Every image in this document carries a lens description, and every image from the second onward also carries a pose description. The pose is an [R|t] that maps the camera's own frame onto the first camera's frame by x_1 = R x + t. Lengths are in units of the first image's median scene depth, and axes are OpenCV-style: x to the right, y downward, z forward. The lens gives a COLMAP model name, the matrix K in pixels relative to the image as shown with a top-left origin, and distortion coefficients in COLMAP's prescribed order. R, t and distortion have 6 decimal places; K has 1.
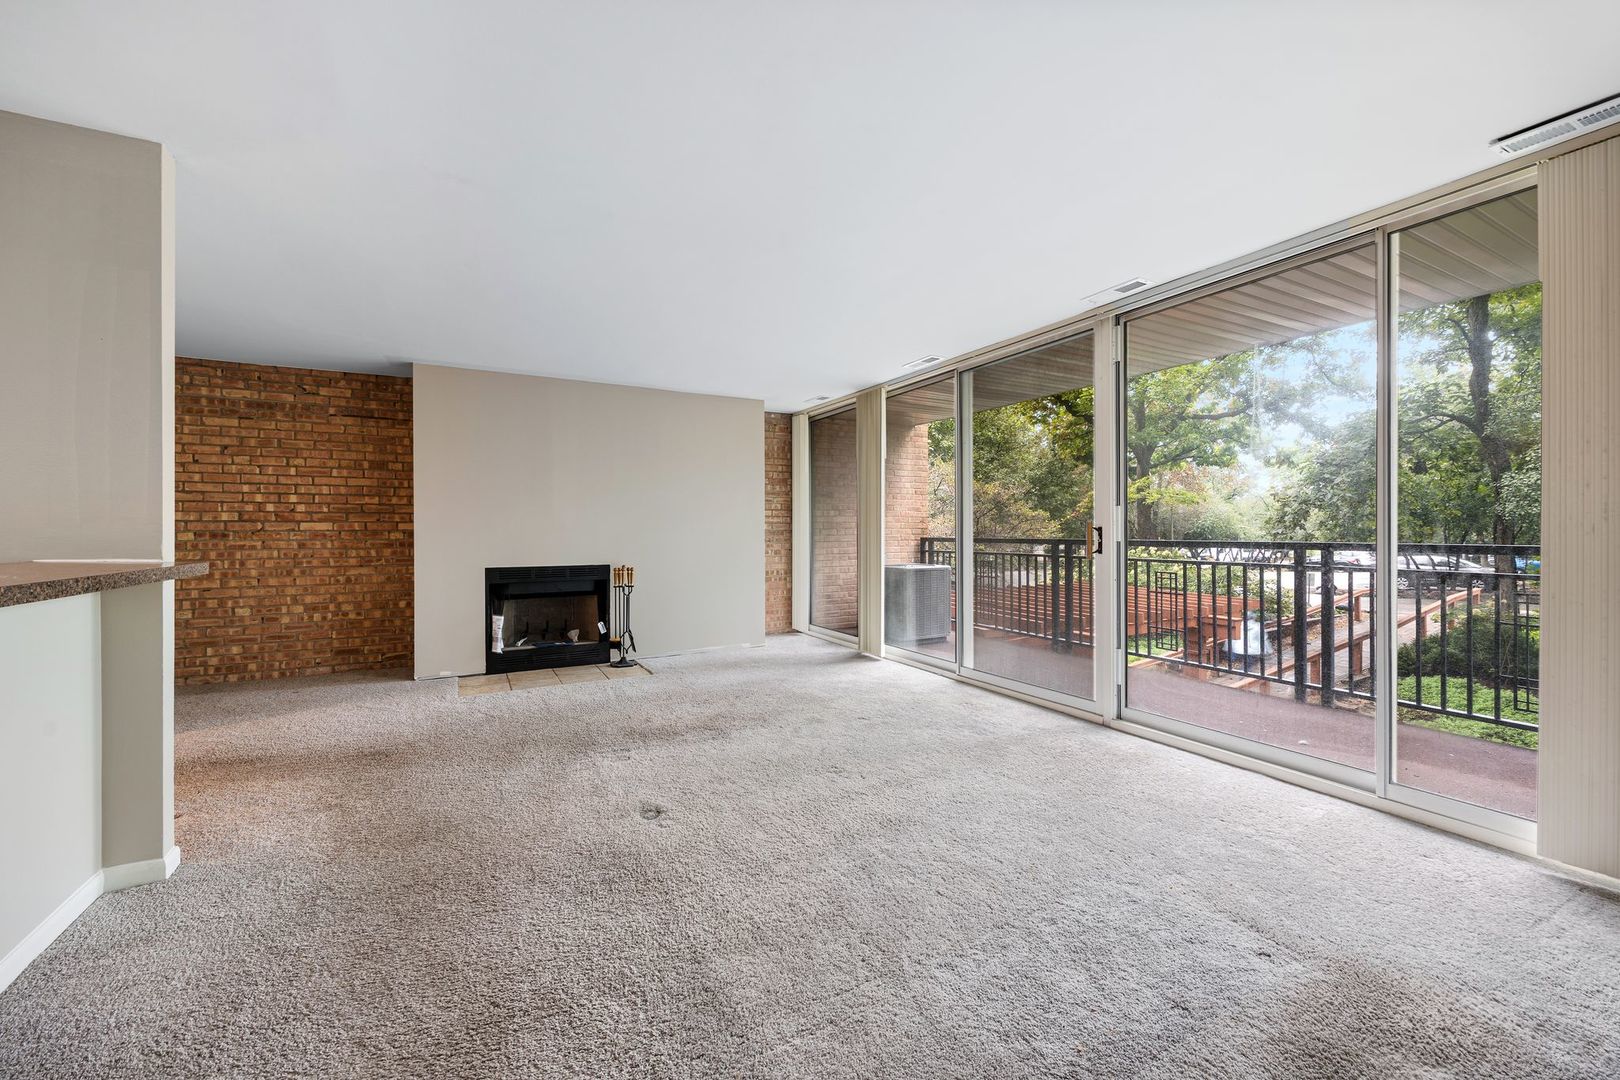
lens RADIAL K [[640.4, 0, 800.2], [0, 640.4, 535.1], [0, 0, 1]] dist [0.001936, -0.000574]
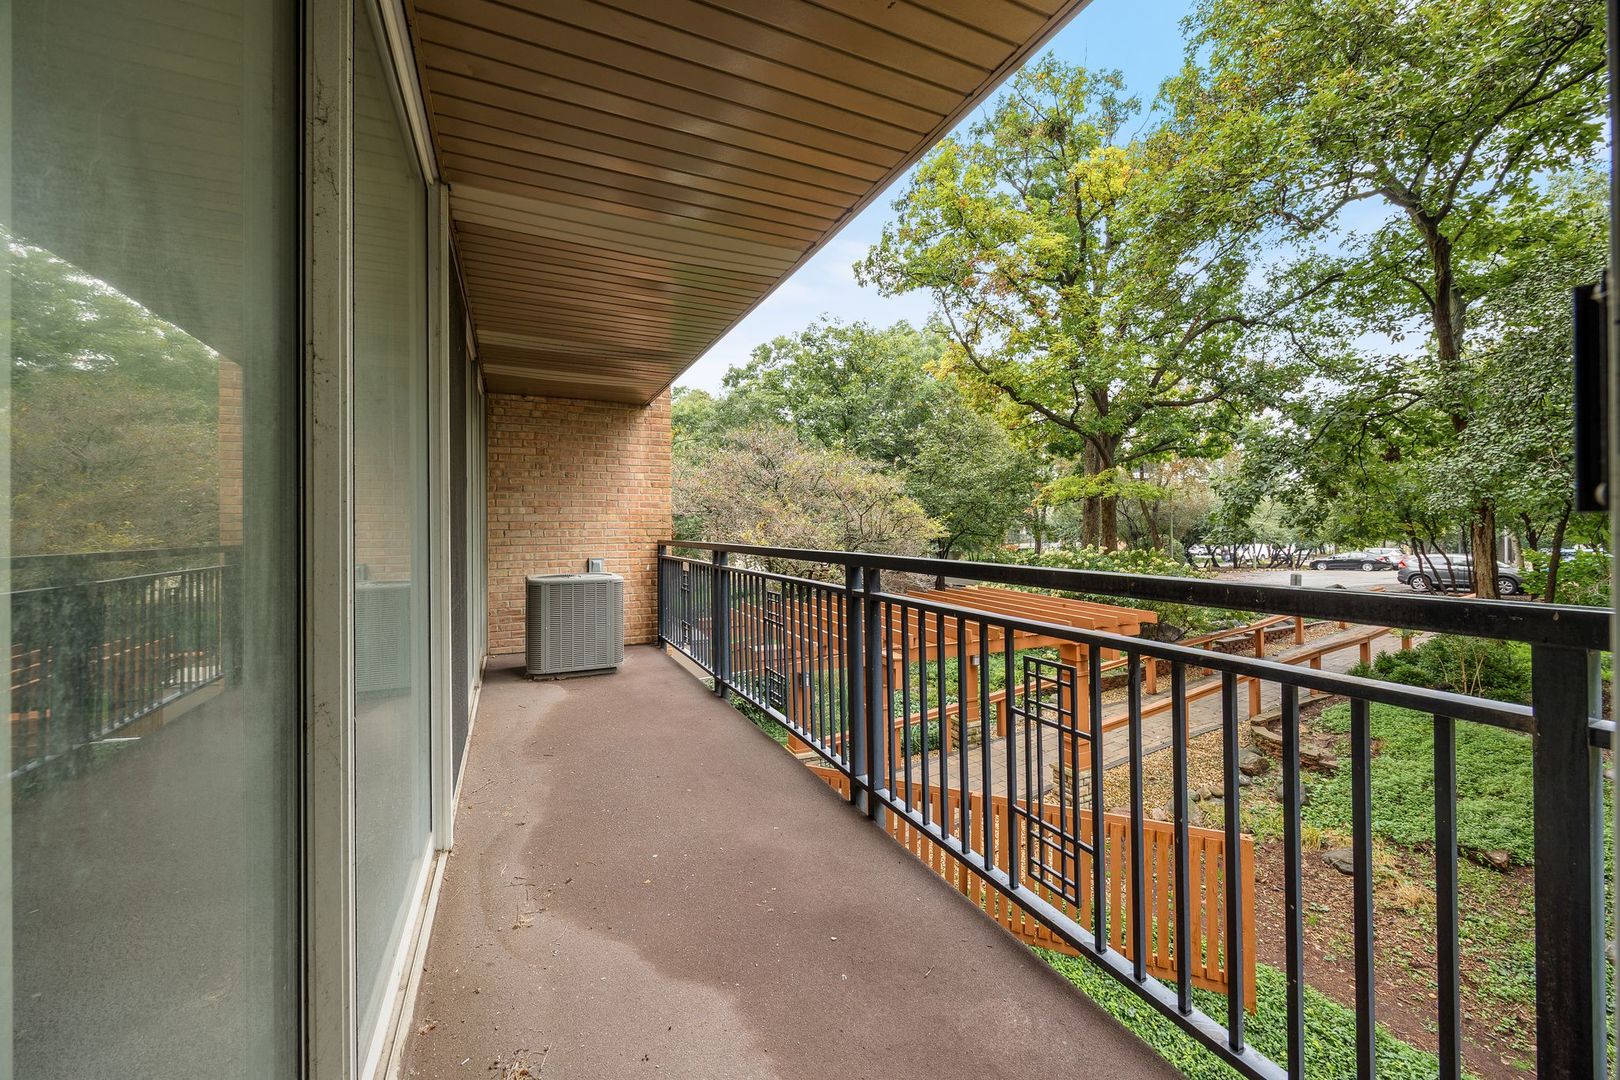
lens RADIAL K [[640.4, 0, 811.4], [0, 640.4, 530.8], [0, 0, 1]] dist [0.001936, -0.000574]
pose [[0.998895, -0.006972, -0.046473, 0.176056], [0.006566, 0.999939, -0.008882, 0.000419], [0.046532, 0.008567, 0.998880, 0.078931]]
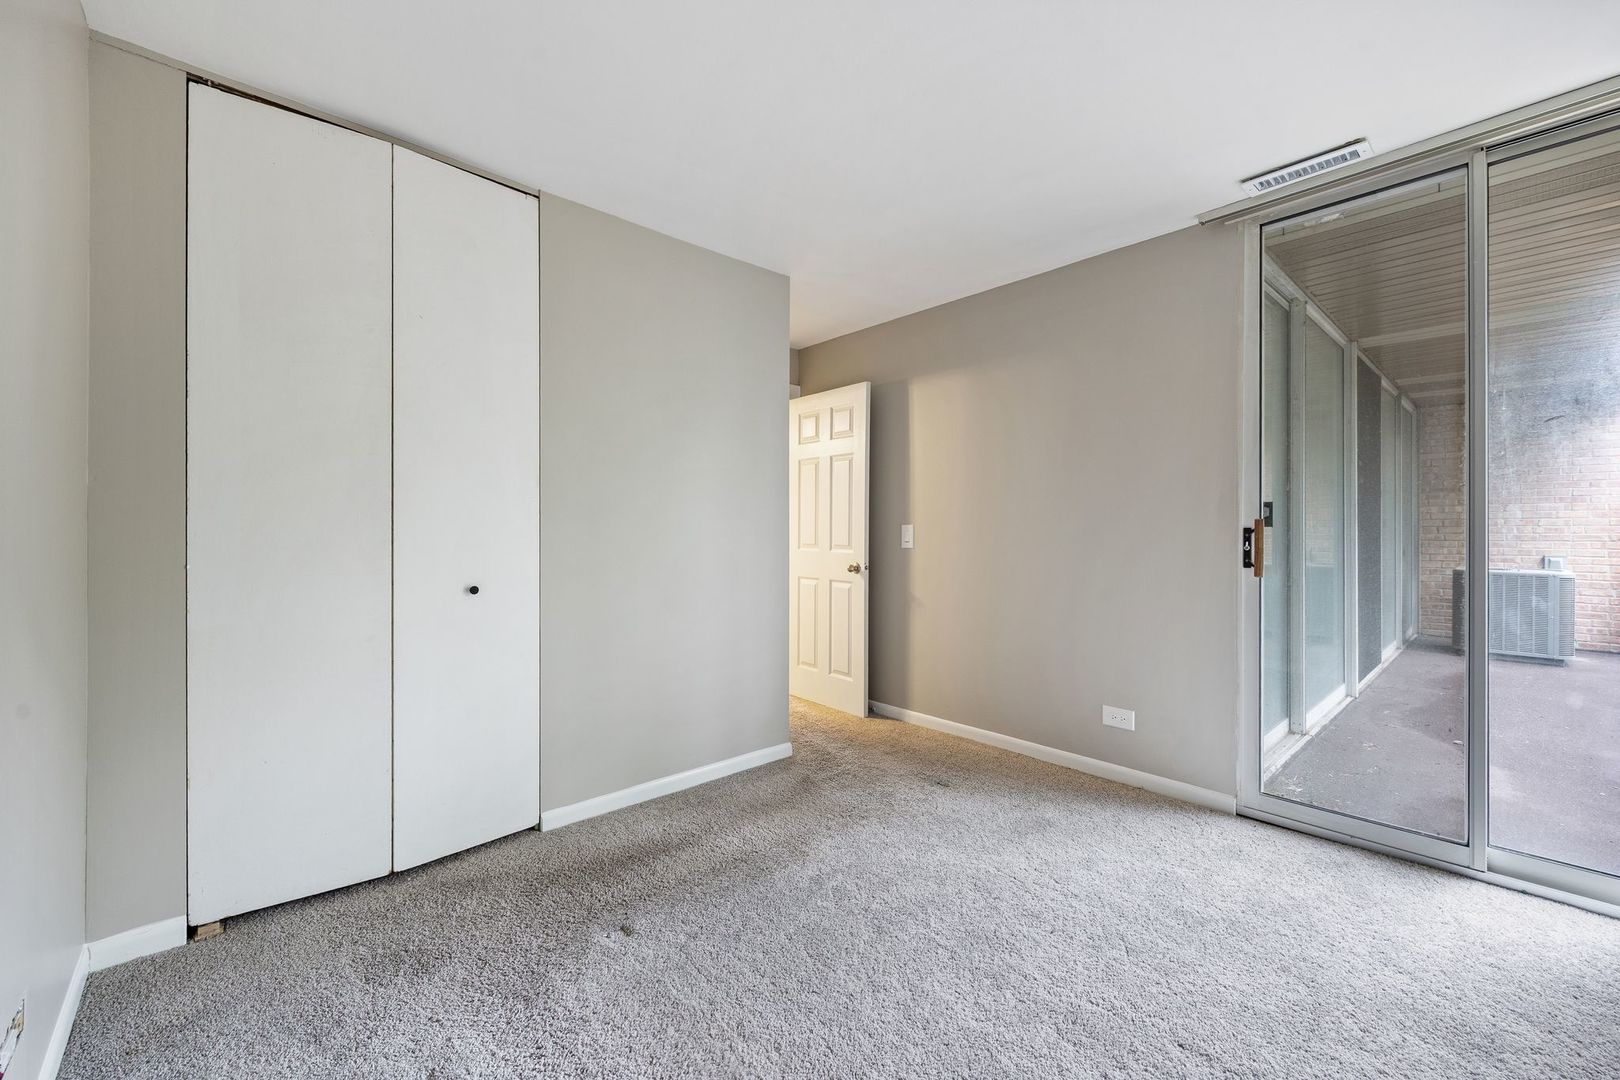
lens RADIAL K [[640.4, 0, 805.3], [0, 640.4, 535.7], [0, 0, 1]] dist [0.001936, -0.000574]
pose [[0.247351, 0.002628, -0.968922, 0.274755], [-0.005811, 0.999982, 0.001229, 0.002964], [0.968908, 0.005327, 0.247362, -0.049408]]
